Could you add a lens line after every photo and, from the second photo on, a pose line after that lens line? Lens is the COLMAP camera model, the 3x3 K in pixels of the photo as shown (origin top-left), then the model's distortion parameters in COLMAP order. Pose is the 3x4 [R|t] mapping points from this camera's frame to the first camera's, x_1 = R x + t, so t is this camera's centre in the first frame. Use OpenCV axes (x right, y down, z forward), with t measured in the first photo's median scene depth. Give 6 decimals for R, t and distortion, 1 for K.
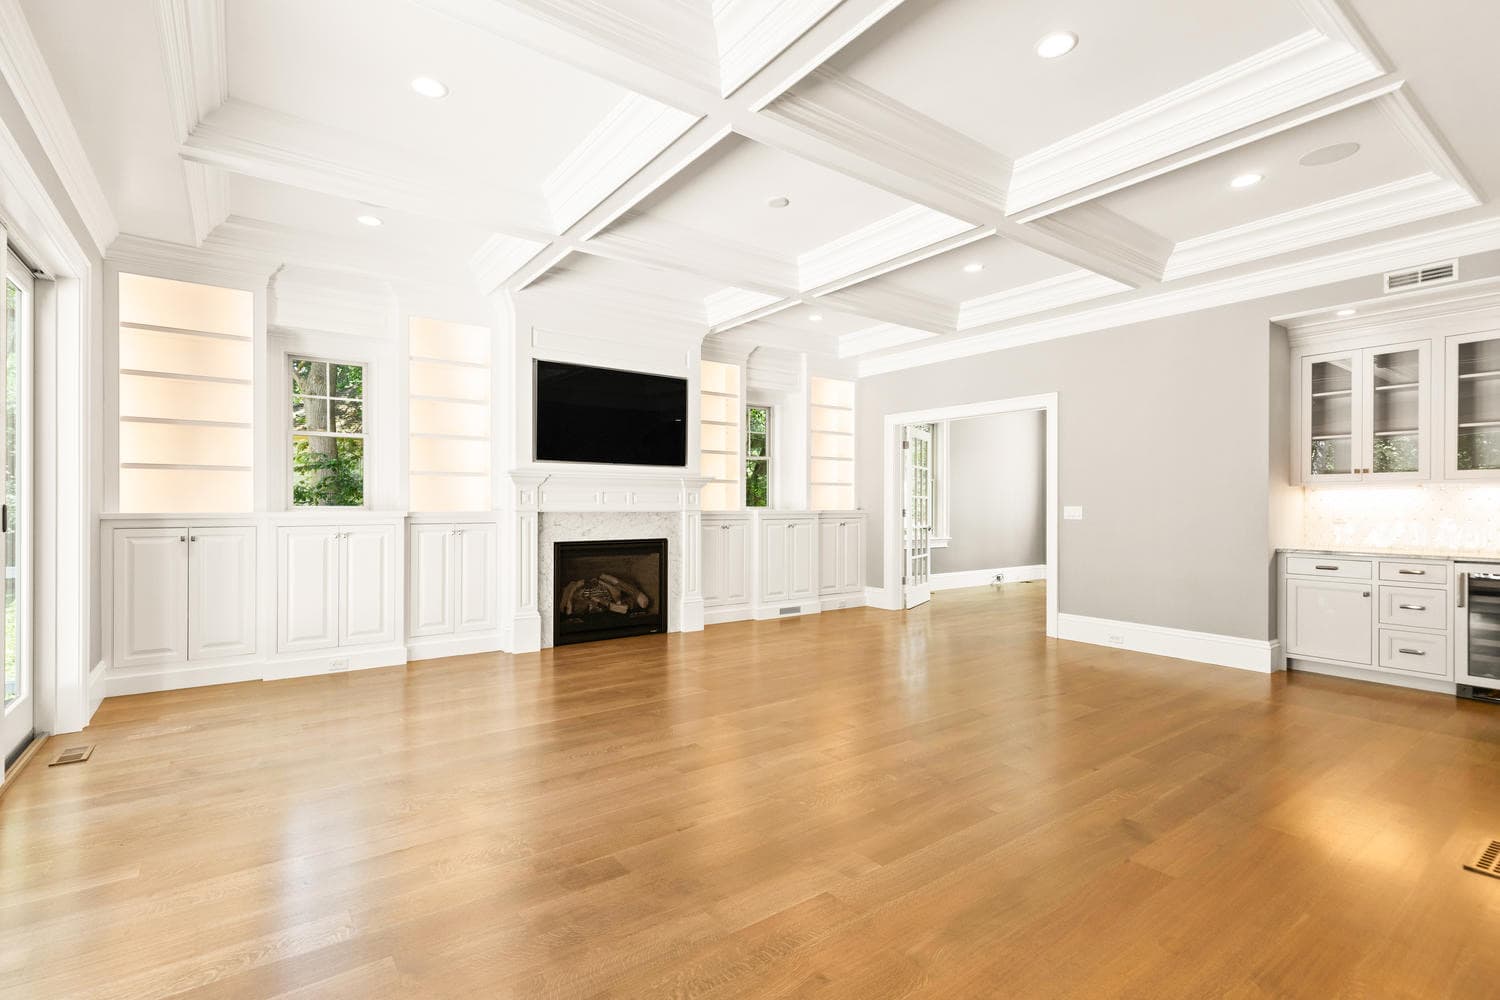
lens RADIAL K [[688.9, 0, 733.1], [0, 688.9, 509.9], [0, 0, 1]] dist [-0.001325, -0.000047]
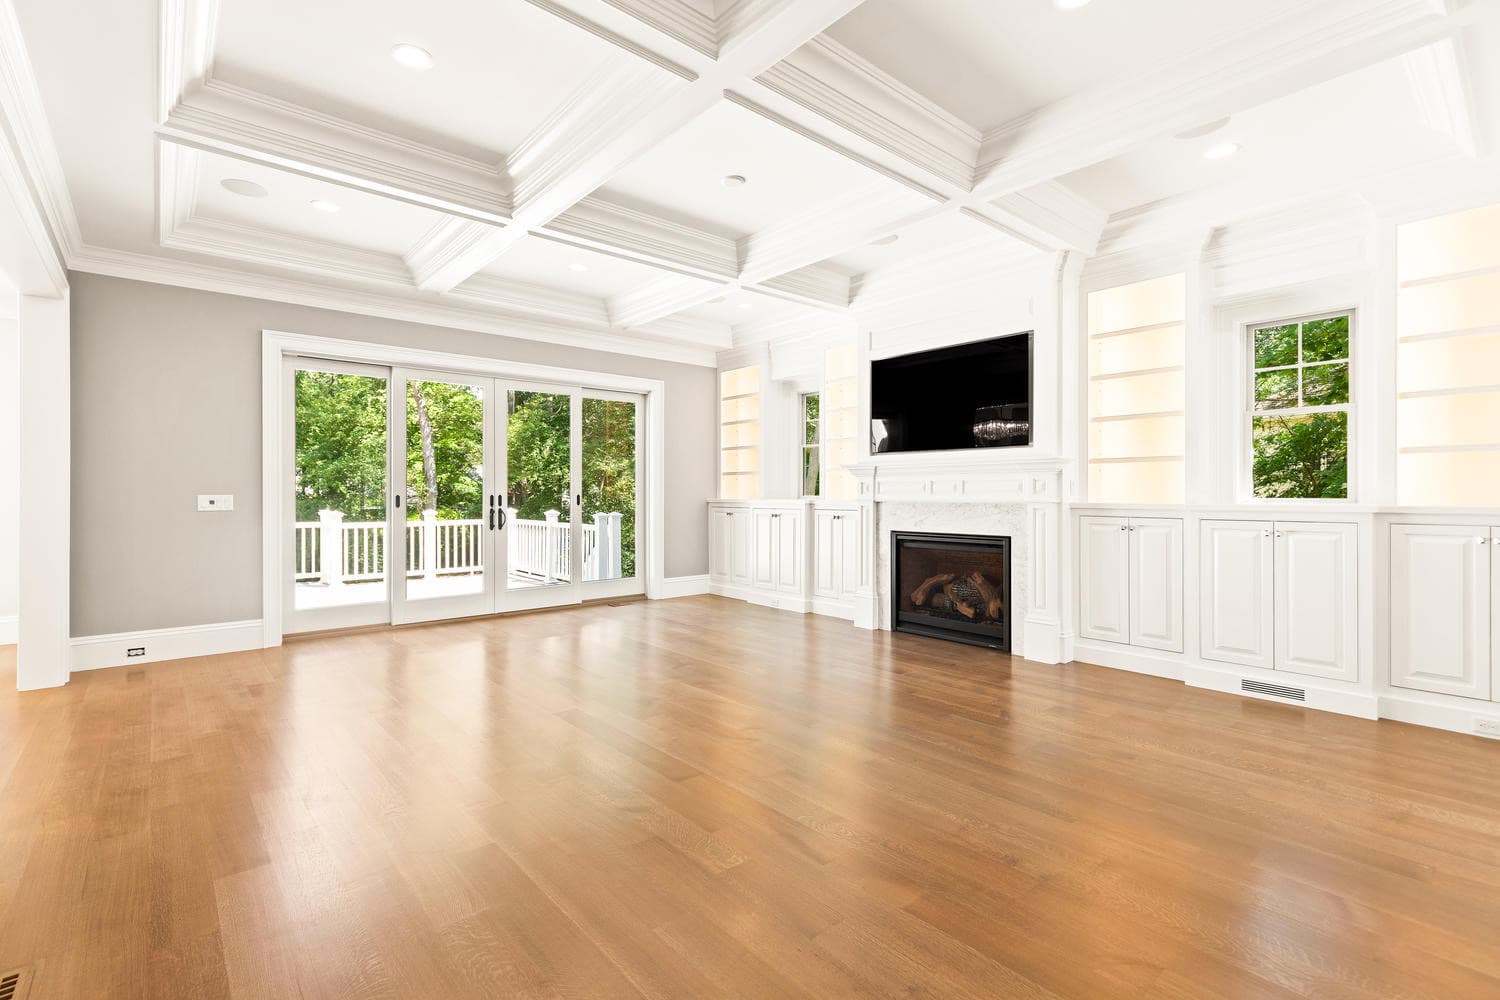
lens RADIAL K [[688.9, 0, 732.9], [0, 688.9, 491.7], [0, 0, 1]] dist [-0.001325, -0.000047]
pose [[0.076347, -0.002525, -0.997078, 0.680424], [-0.007565, 0.999967, -0.003112, -0.006153], [0.997053, 0.007781, 0.076326, 0.612652]]
